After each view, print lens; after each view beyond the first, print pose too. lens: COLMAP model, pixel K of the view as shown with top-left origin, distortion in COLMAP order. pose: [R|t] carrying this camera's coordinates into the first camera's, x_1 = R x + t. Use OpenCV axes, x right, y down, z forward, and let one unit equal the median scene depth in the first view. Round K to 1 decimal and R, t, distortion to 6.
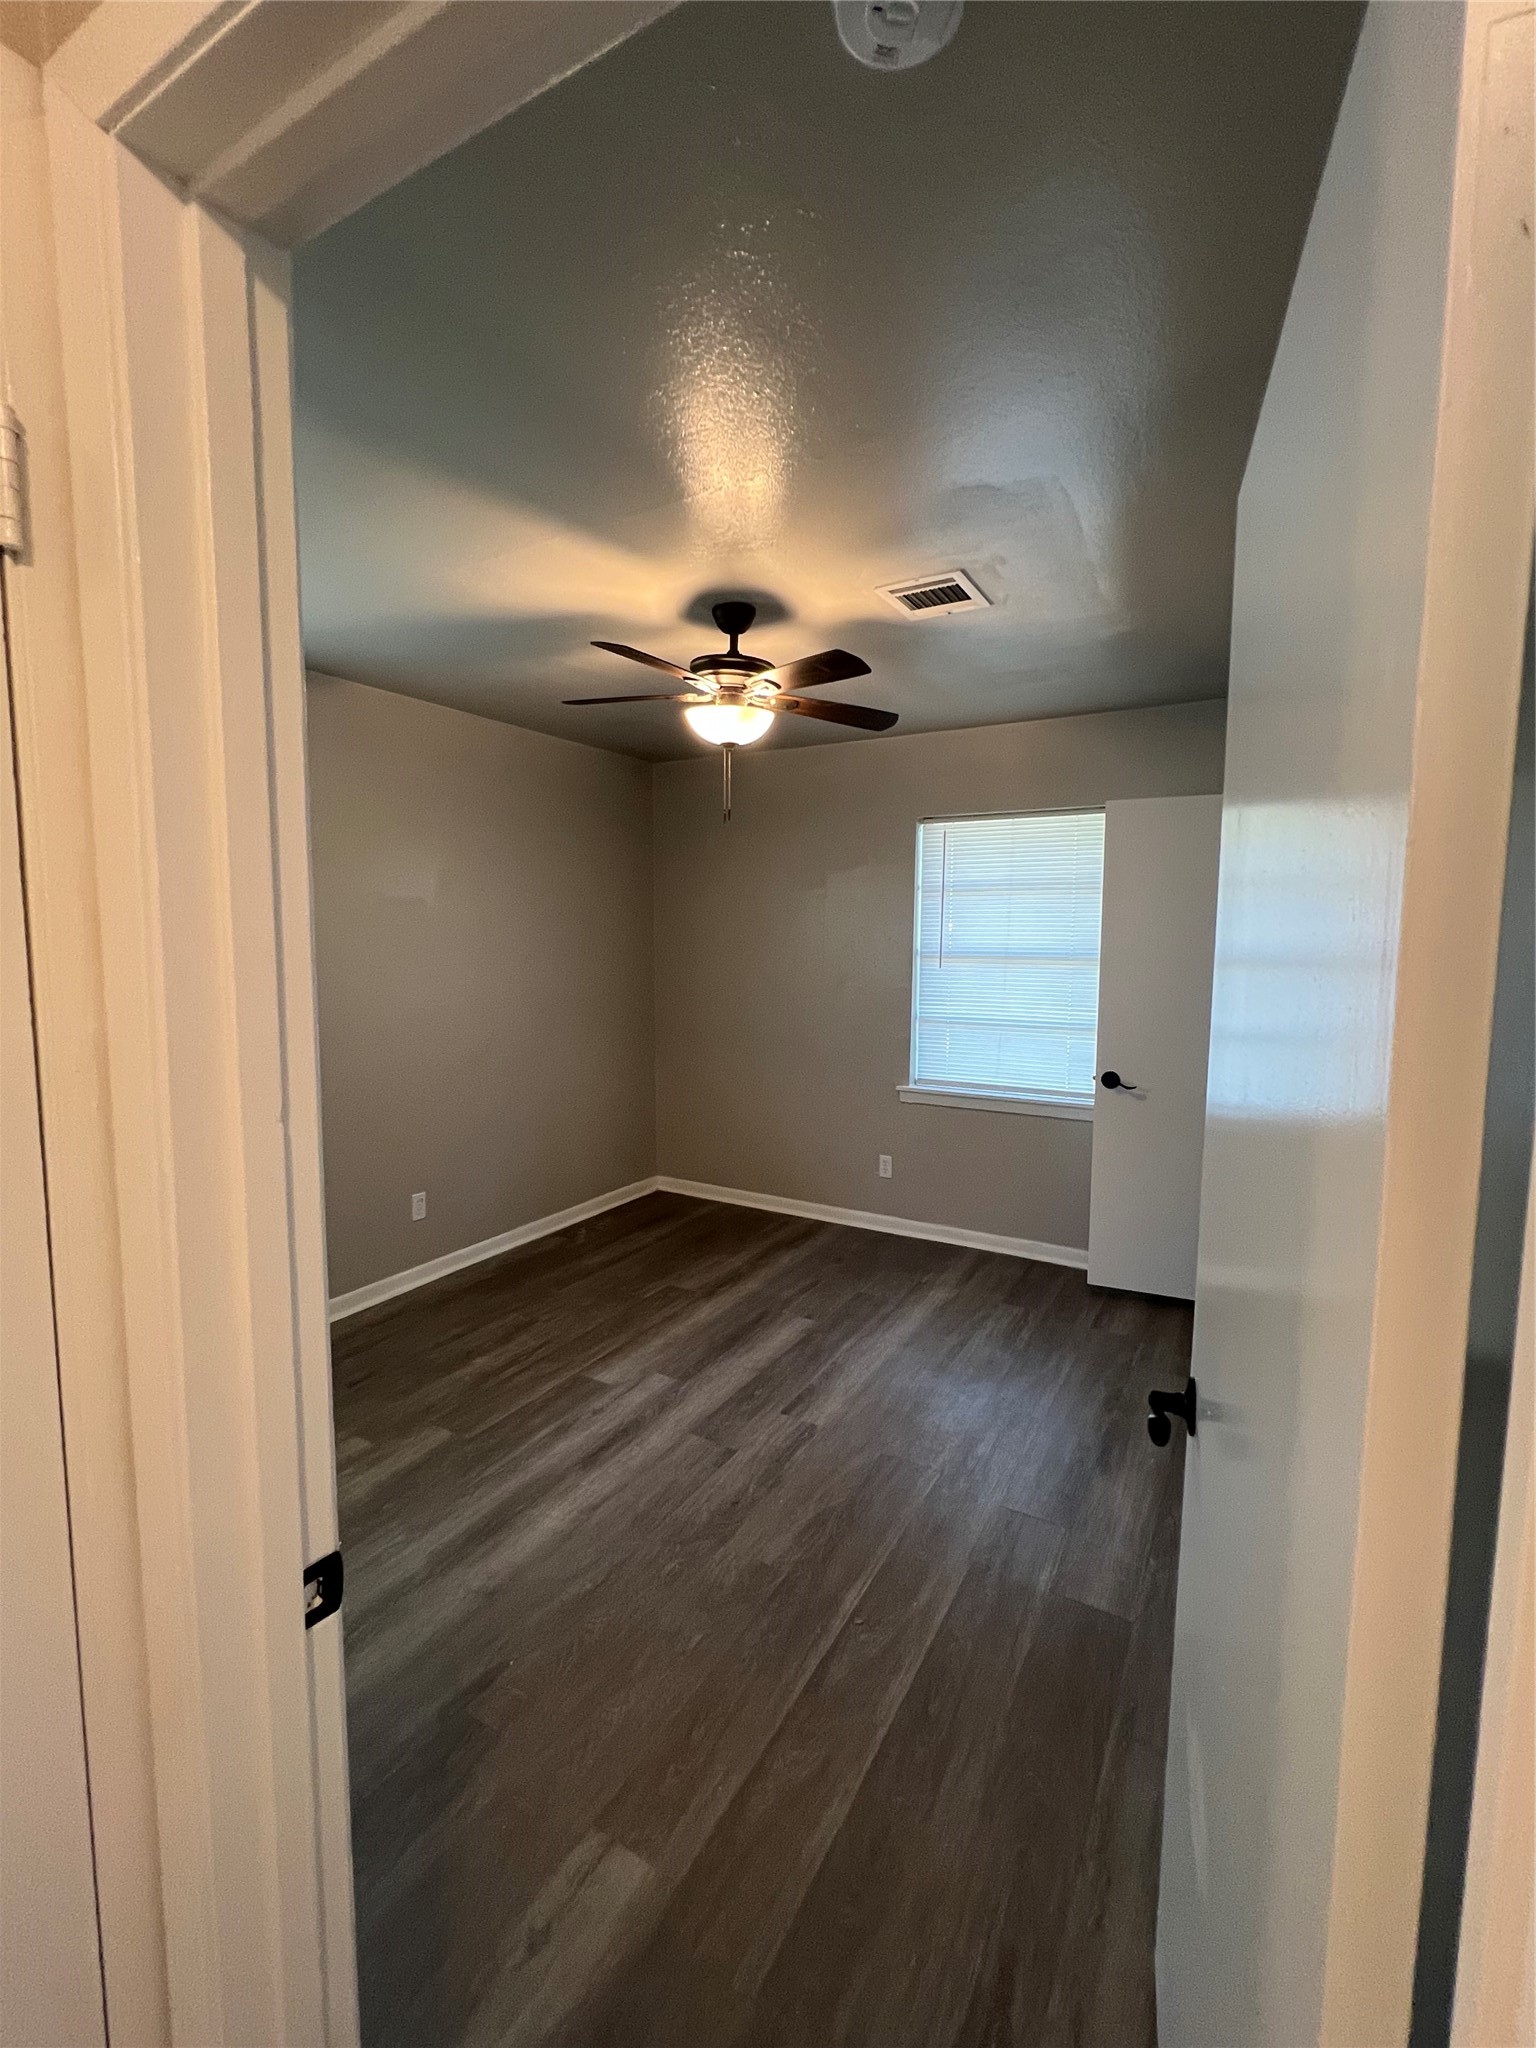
lens RADIAL K [[885.3, 0, 768.0], [0, 885.3, 1024.0], [0, 0, 1]] dist [-0.001108, -0.000002]
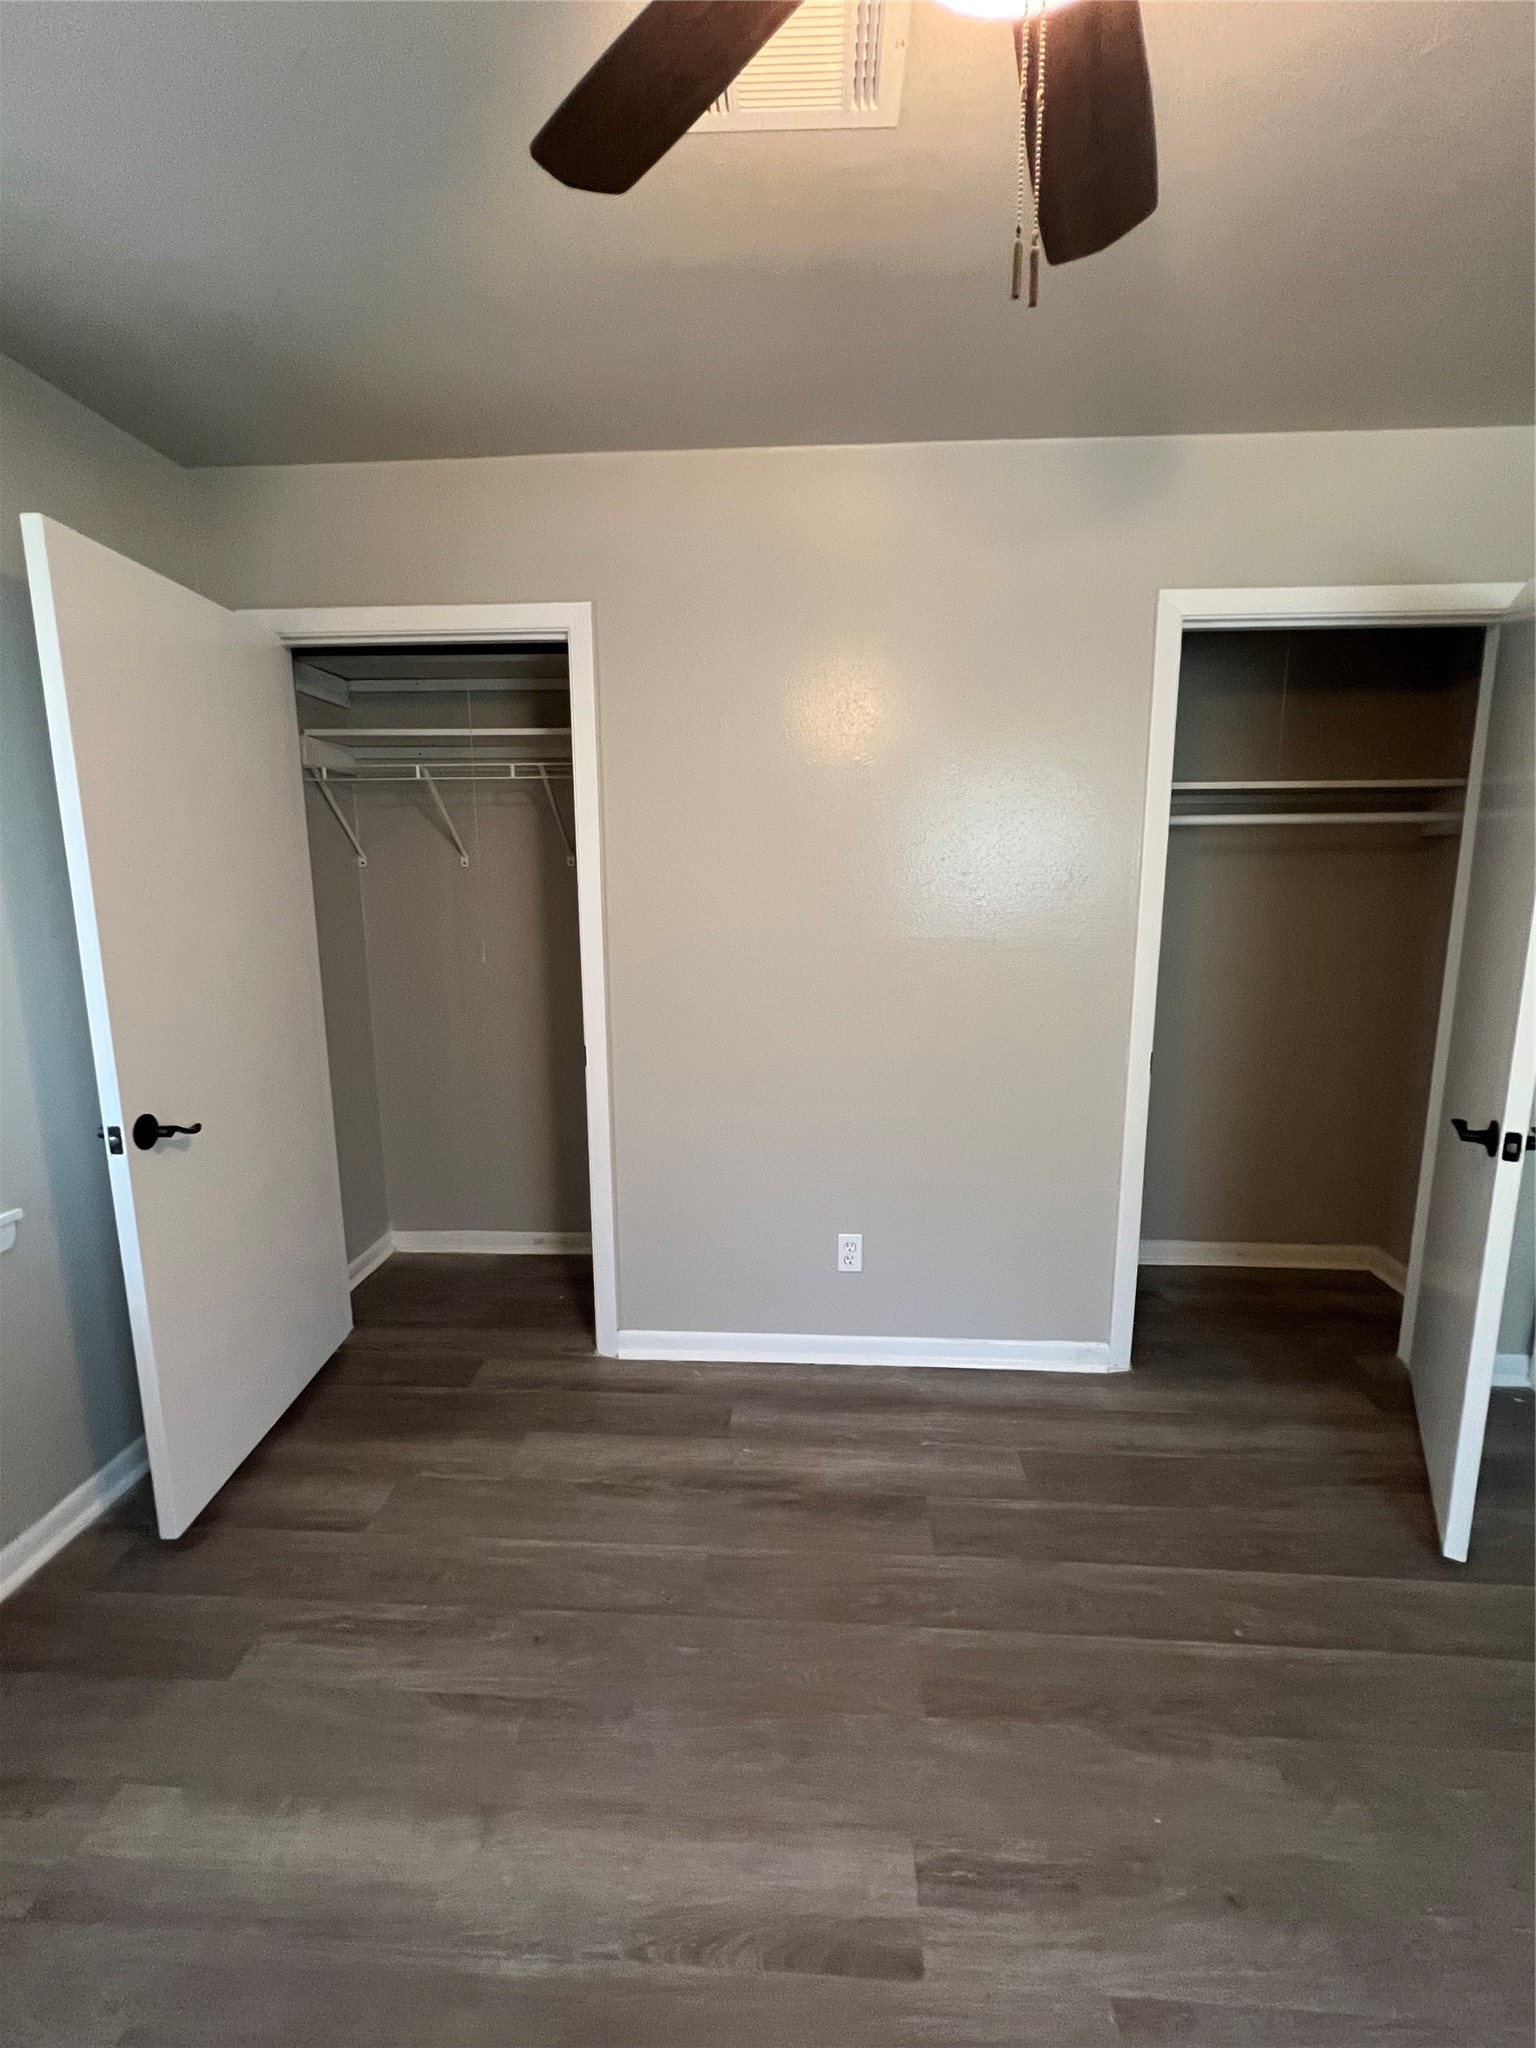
lens RADIAL K [[885.3, 0, 768.0], [0, 885.3, 1024.0], [0, 0, 1]] dist [-0.001108, -0.000002]
pose [[-0.452145, -0.154613, 0.878442, -0.290851], [0.090166, 0.971893, 0.217471, -0.106649], [-0.887375, 0.177534, -0.425496, 1.363296]]
